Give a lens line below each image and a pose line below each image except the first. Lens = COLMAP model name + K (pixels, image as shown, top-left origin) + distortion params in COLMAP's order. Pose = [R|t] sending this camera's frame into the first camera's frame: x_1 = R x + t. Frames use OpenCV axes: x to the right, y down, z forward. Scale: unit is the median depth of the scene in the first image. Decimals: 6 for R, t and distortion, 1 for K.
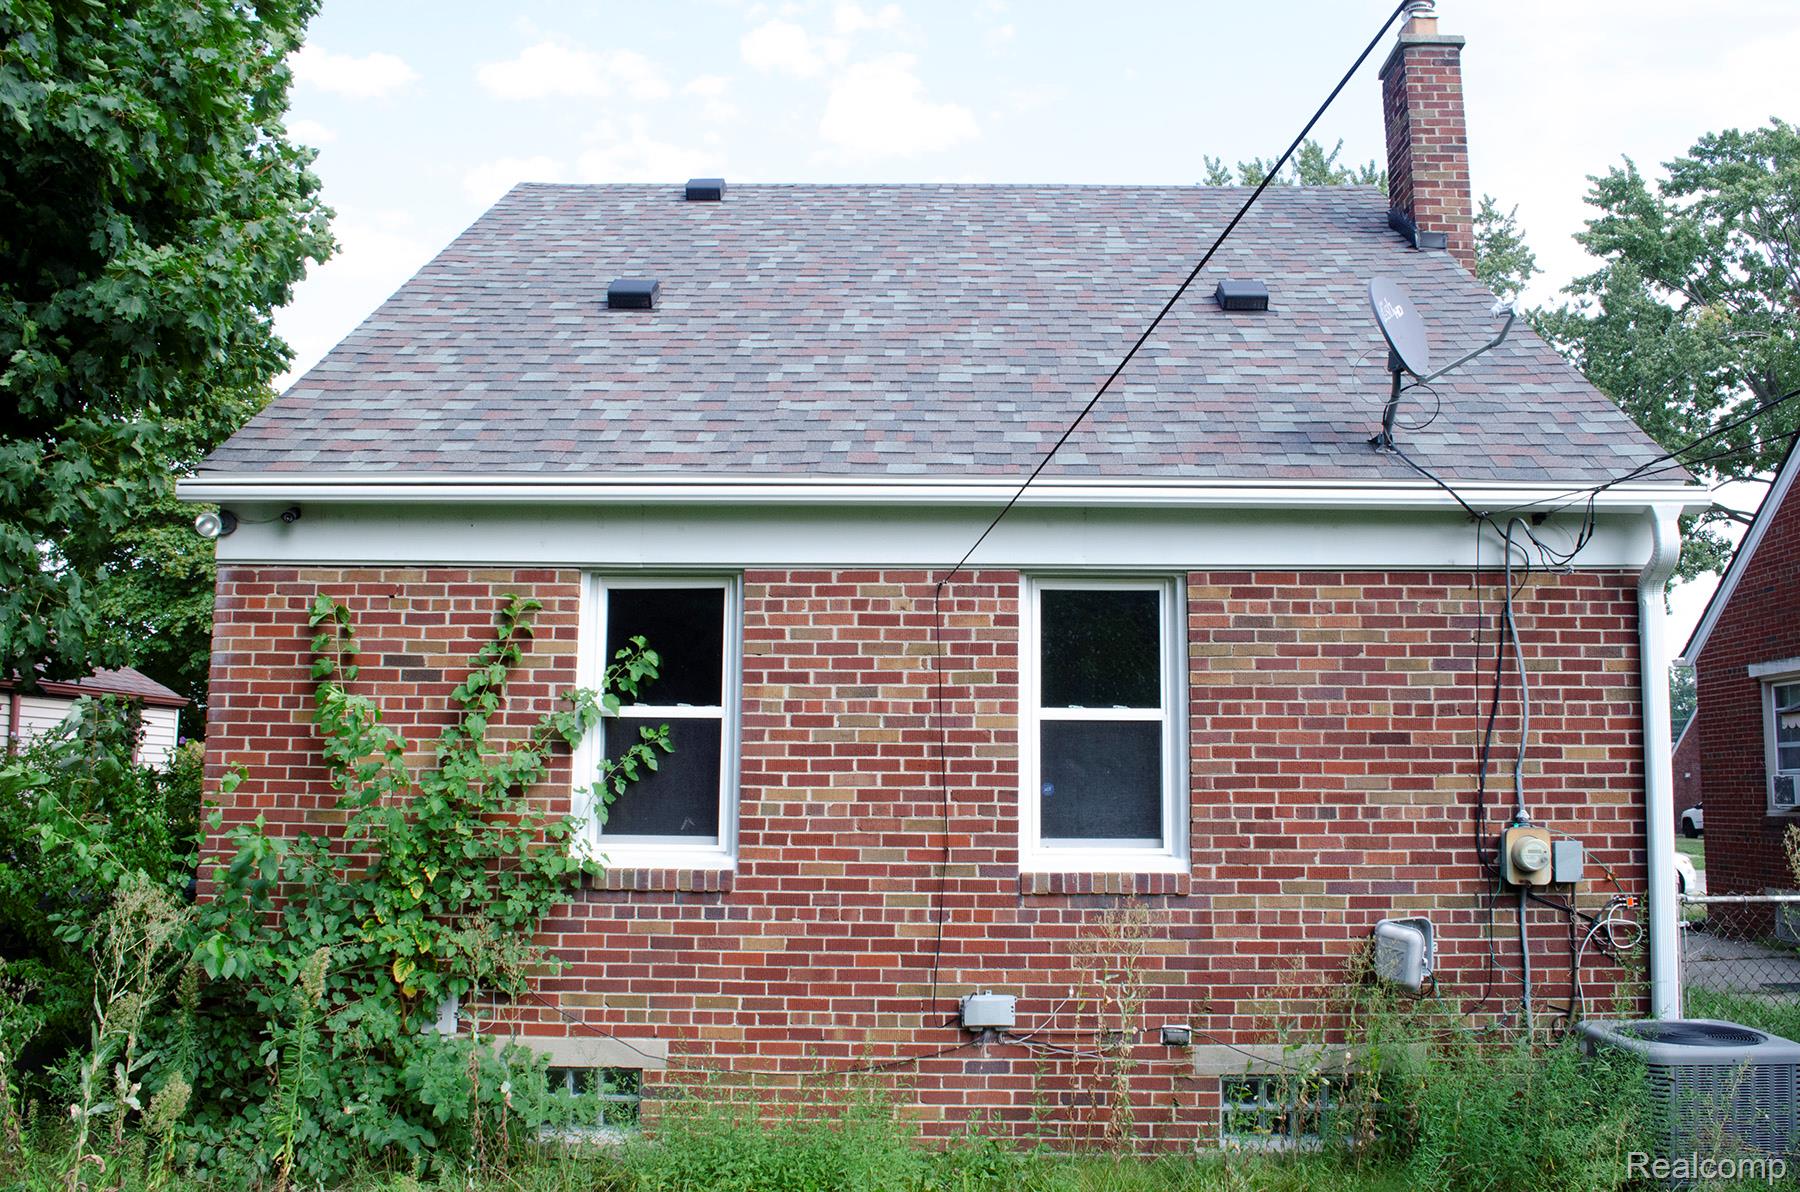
lens RADIAL K [[1416.4, 0, 893.1], [0, 1416.4, 602.1], [0, 0, 1]] dist [-0.088922, 0.013980]
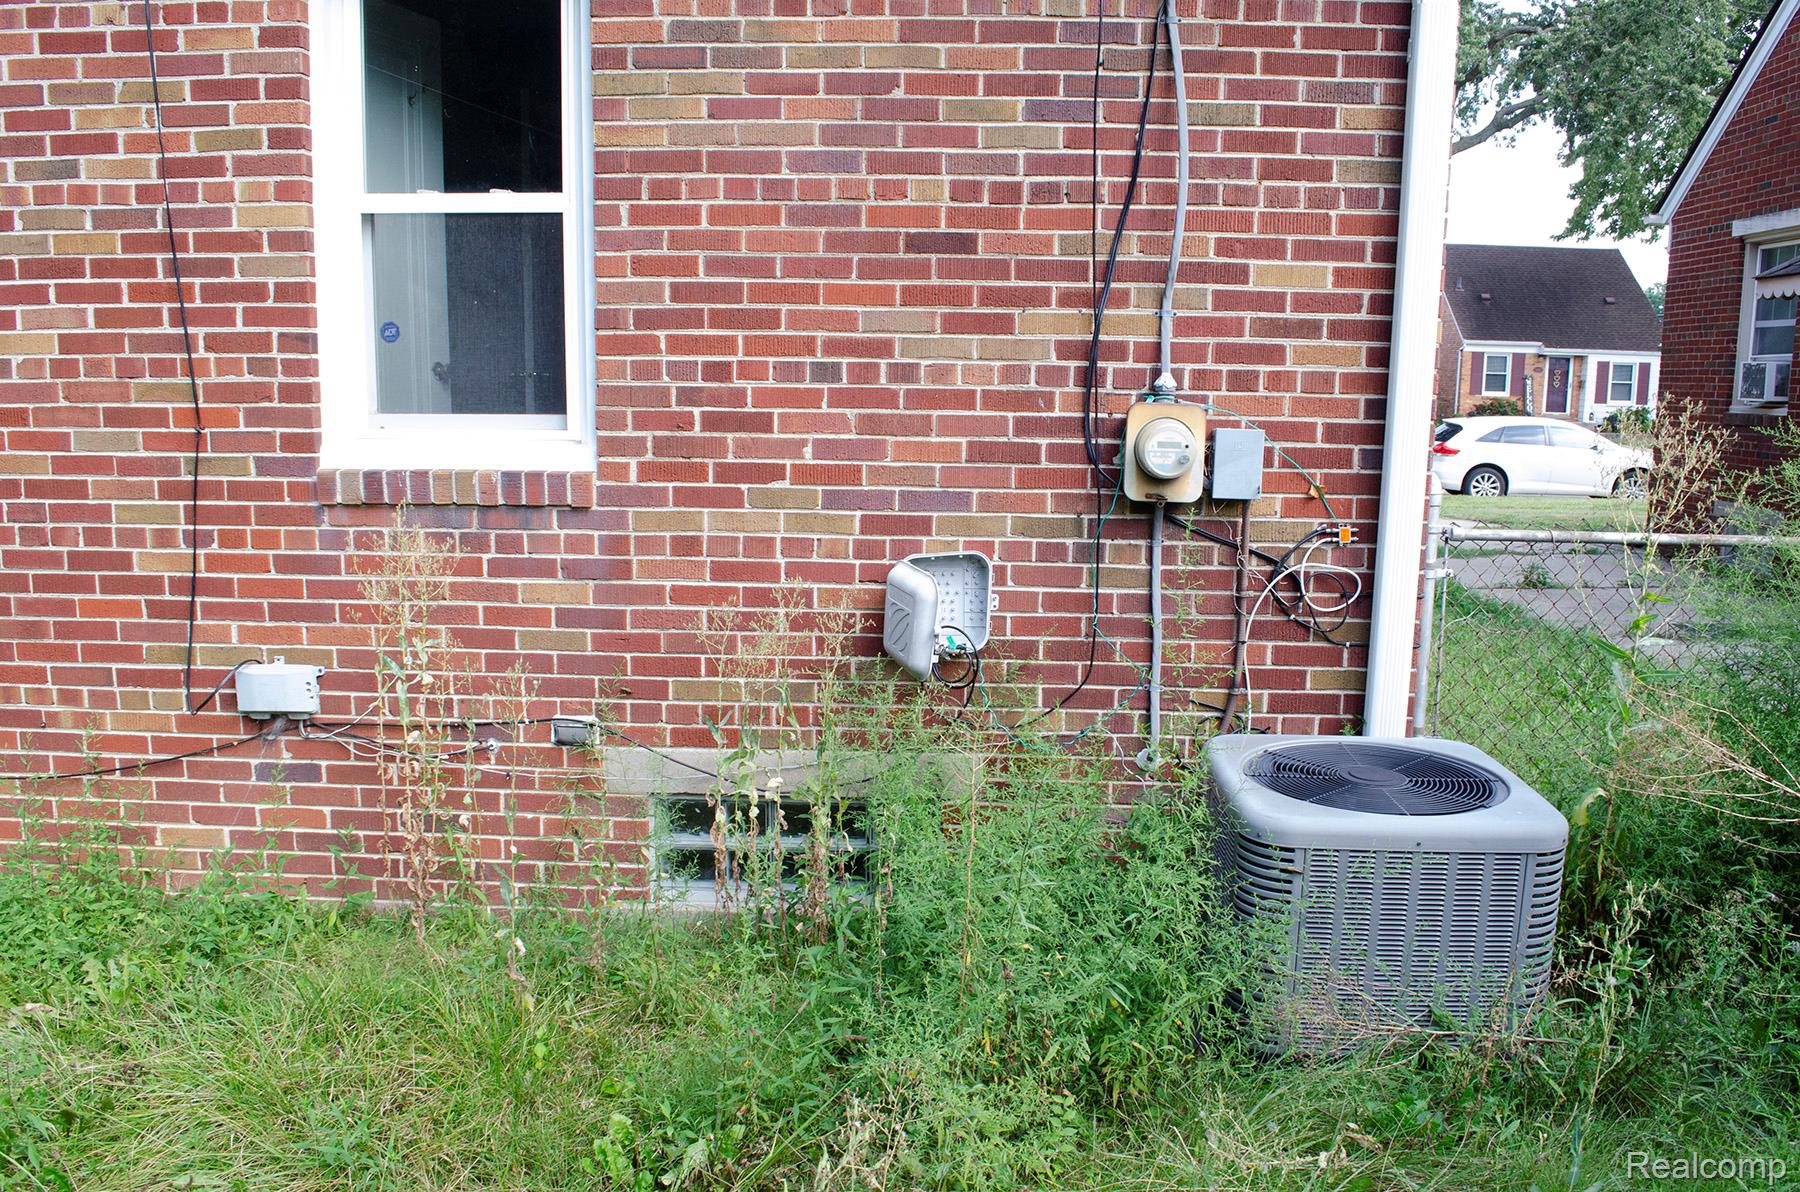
lens RADIAL K [[1416.4, 0, 911.9], [0, 1416.4, 599.1], [0, 0, 1]] dist [-0.088922, 0.013980]
pose [[0.999973, 0.006380, -0.003528, 0.347896], [-0.005113, 0.958662, 0.284503, 0.073636], [0.005197, -0.284477, 0.958669, 0.411752]]
